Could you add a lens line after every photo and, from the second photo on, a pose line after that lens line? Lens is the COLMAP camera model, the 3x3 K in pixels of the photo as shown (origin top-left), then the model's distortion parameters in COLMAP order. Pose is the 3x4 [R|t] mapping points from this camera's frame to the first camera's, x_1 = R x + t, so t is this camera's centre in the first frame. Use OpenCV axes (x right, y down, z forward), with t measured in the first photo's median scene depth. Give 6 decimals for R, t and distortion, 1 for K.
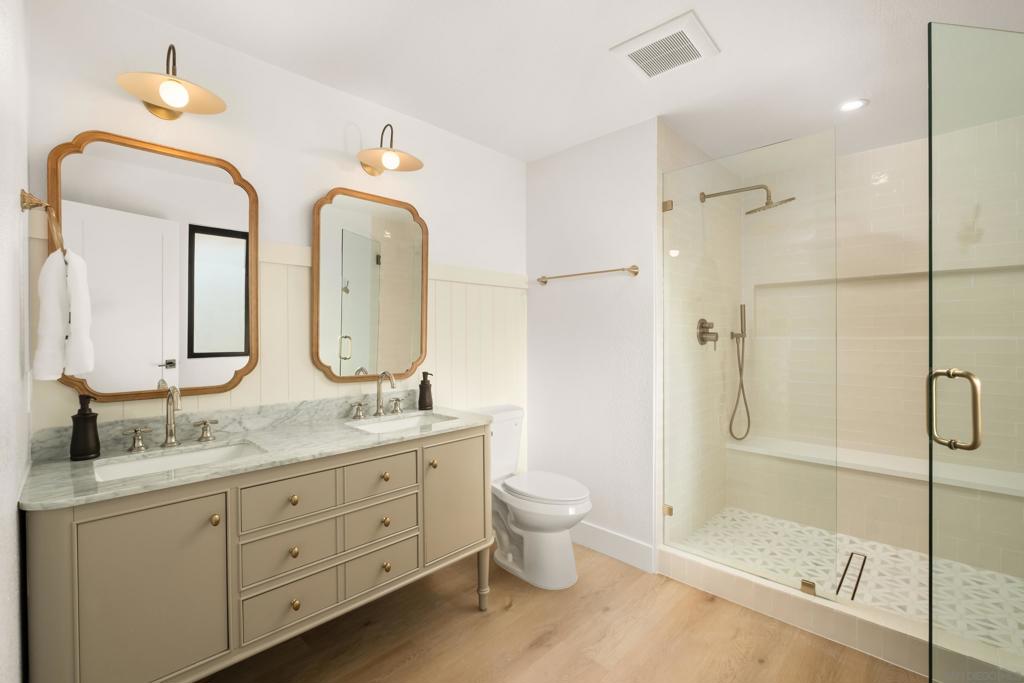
lens RADIAL K [[447.9, 0, 513.9], [0, 447.9, 336.5], [0, 0, 1]] dist [-0.008019, -0.000360]
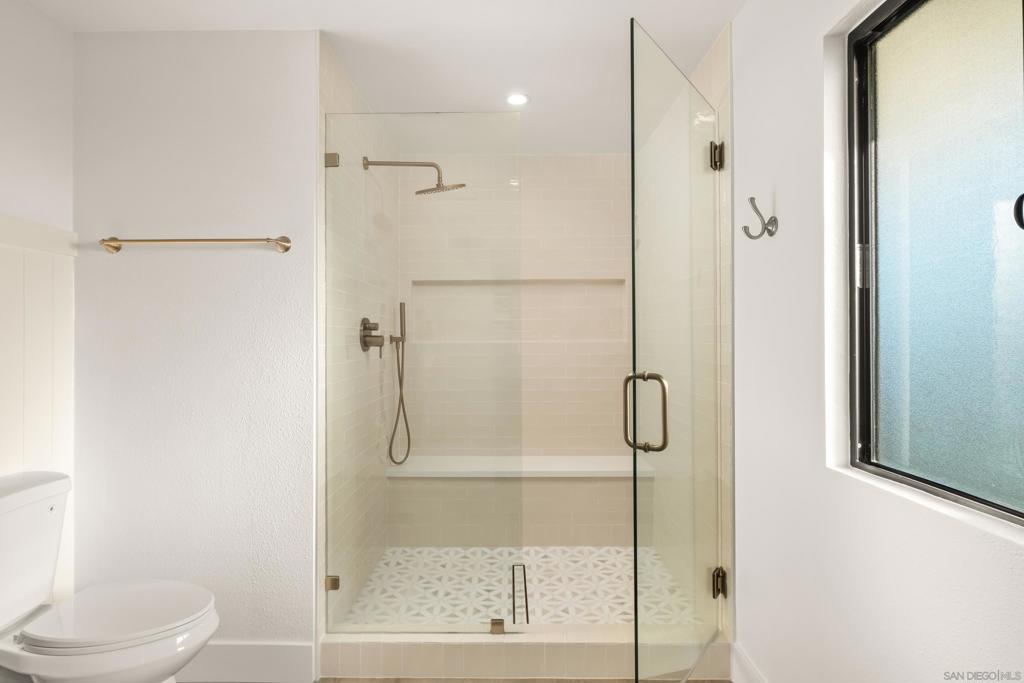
lens RADIAL K [[507.9, 0, 484.5], [0, 507.9, 335.6], [0, 0, 1]] dist [0.001987, 0.001320]
pose [[0.734358, 0.003576, 0.678753, -0.030350], [0.004707, 0.999935, -0.010360, 0.001406], [-0.678746, 0.010802, 0.734293, 0.224413]]
